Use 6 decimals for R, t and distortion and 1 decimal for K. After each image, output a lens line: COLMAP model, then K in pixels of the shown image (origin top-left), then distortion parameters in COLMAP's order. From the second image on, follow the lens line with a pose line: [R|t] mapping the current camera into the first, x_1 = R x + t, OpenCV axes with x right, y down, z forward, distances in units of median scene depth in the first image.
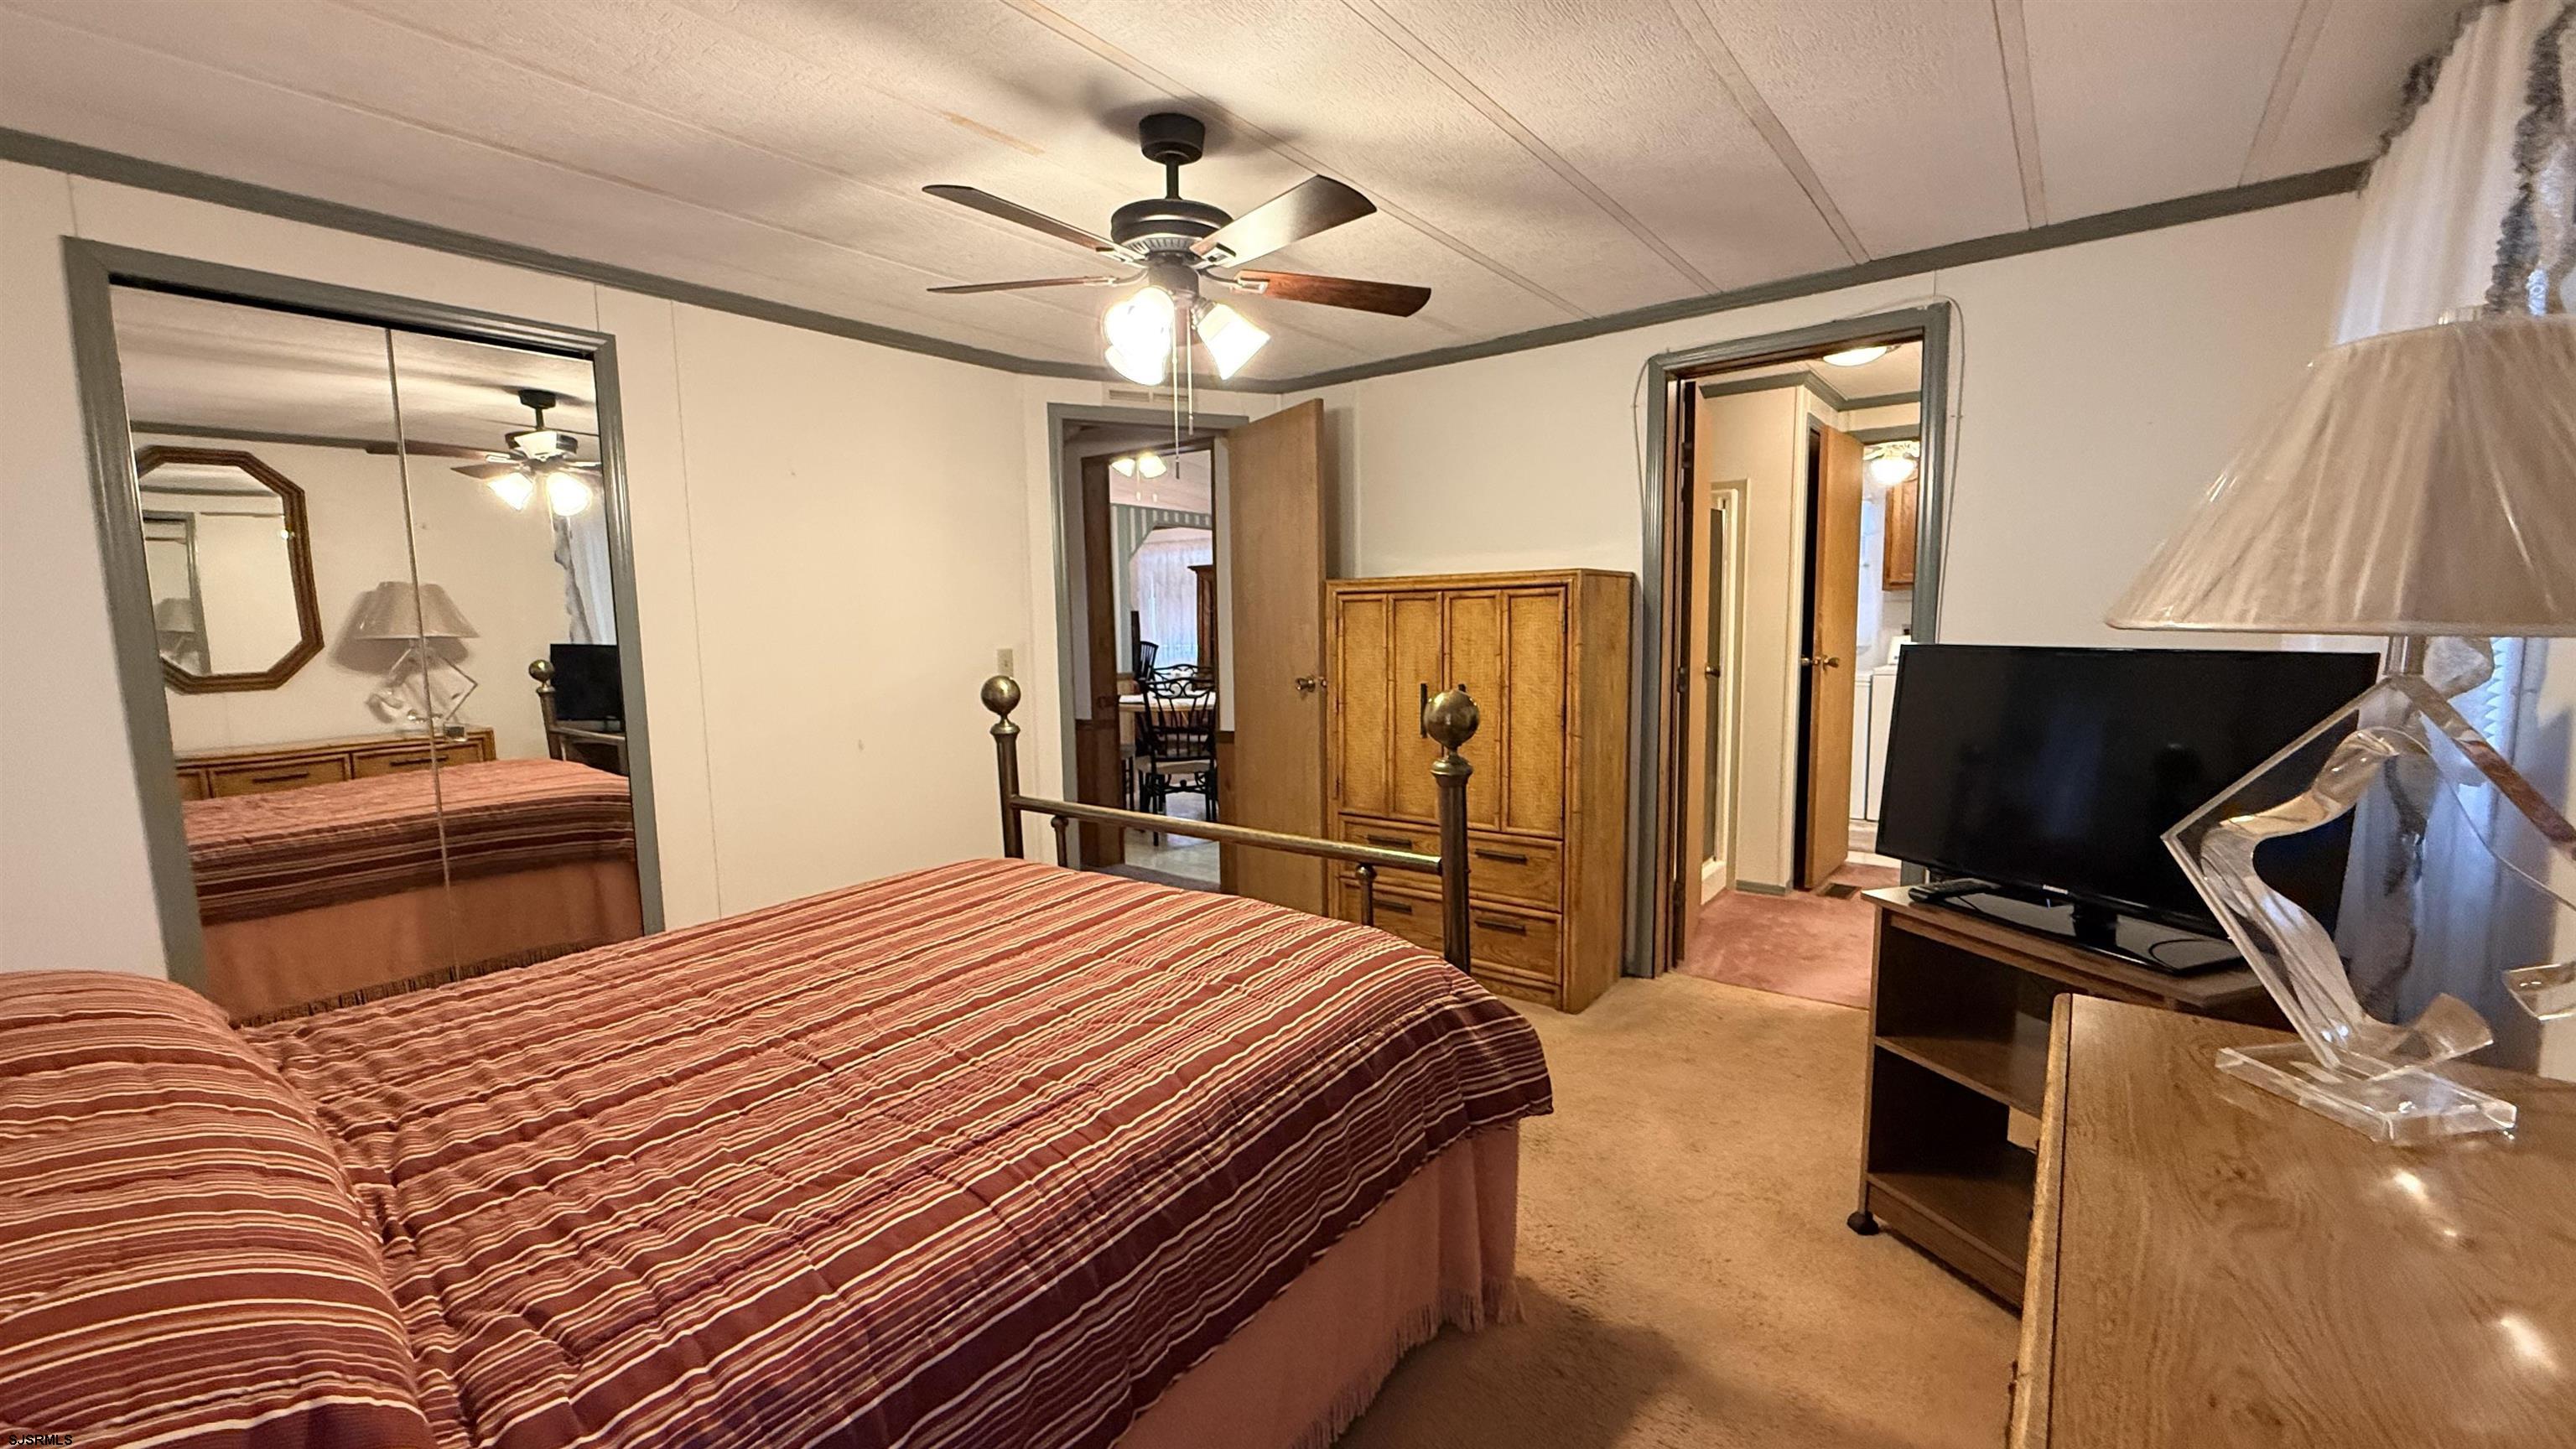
lens RADIAL K [[1024.7, 0, 1287.3], [0, 1024.7, 722.6], [0, 0, 1]] dist [0.001313, -0.000344]
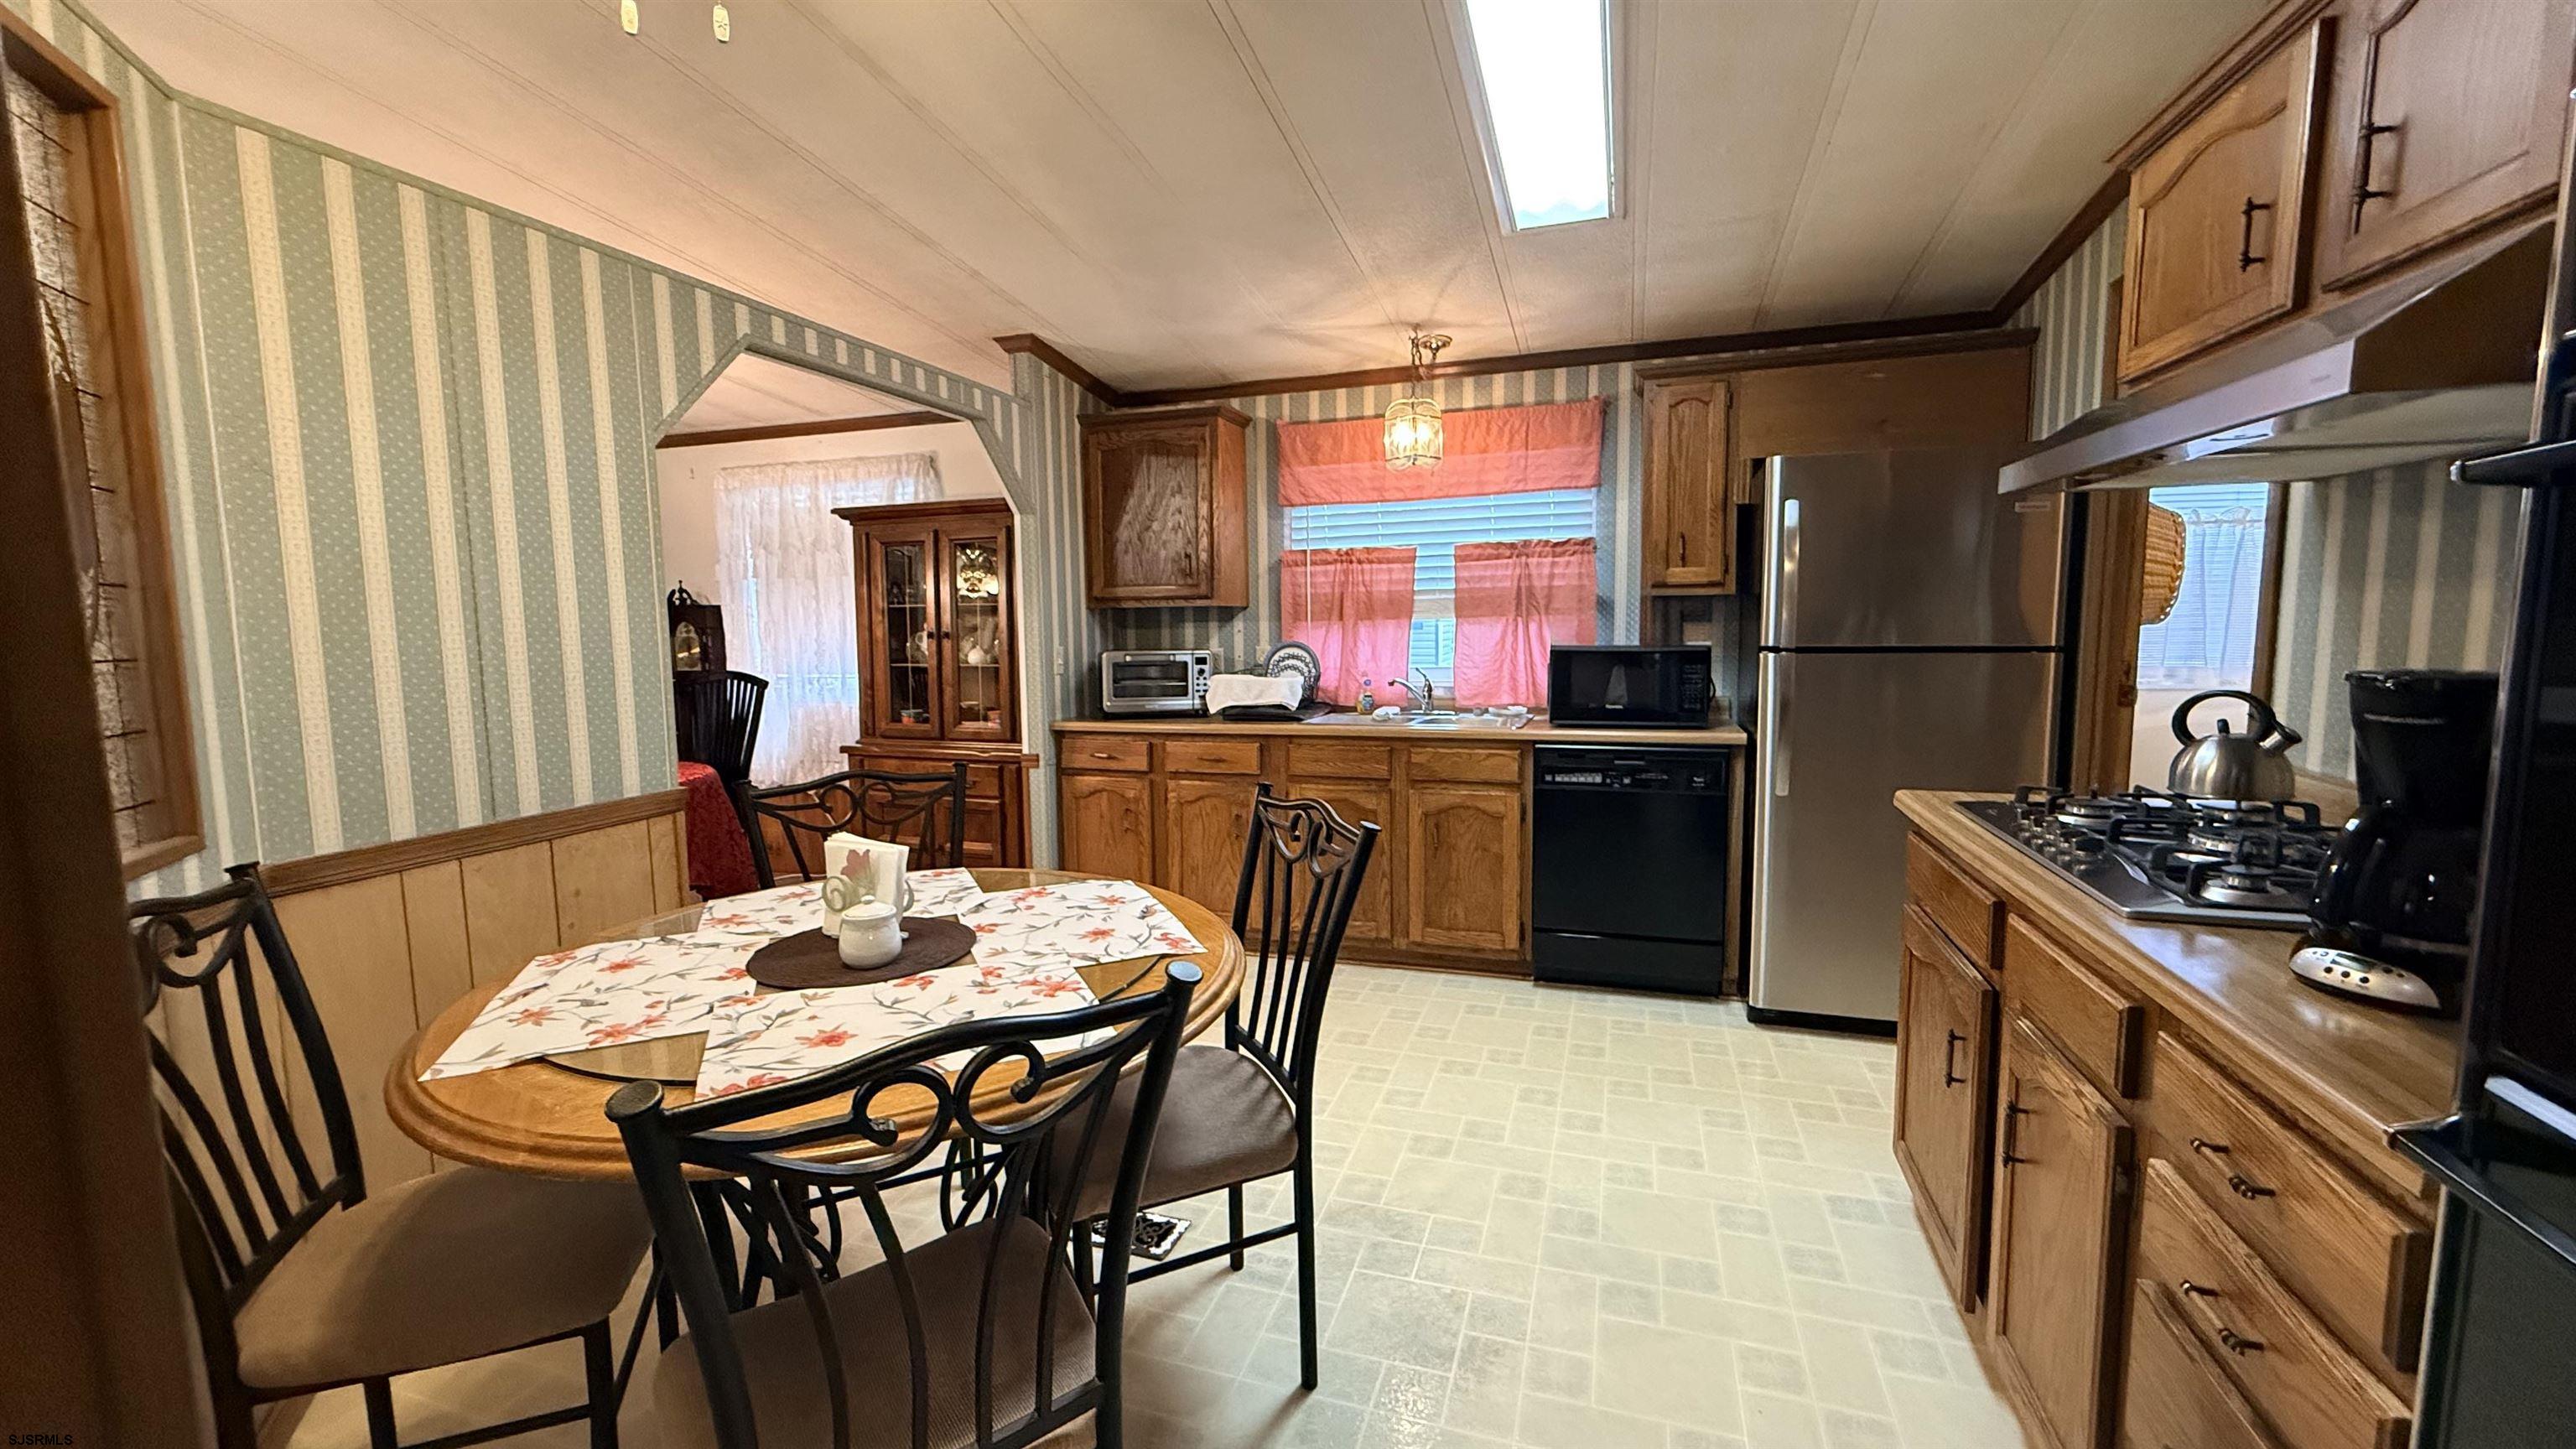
lens RADIAL K [[1024.7, 0, 1286.0], [0, 1024.7, 719.4], [0, 0, 1]] dist [0.001313, -0.000344]
pose [[0.942351, -0.026212, 0.333597, -0.060555], [0.030200, 0.999521, -0.006772, -0.048546], [-0.333260, 0.016456, 0.942691, 0.493981]]
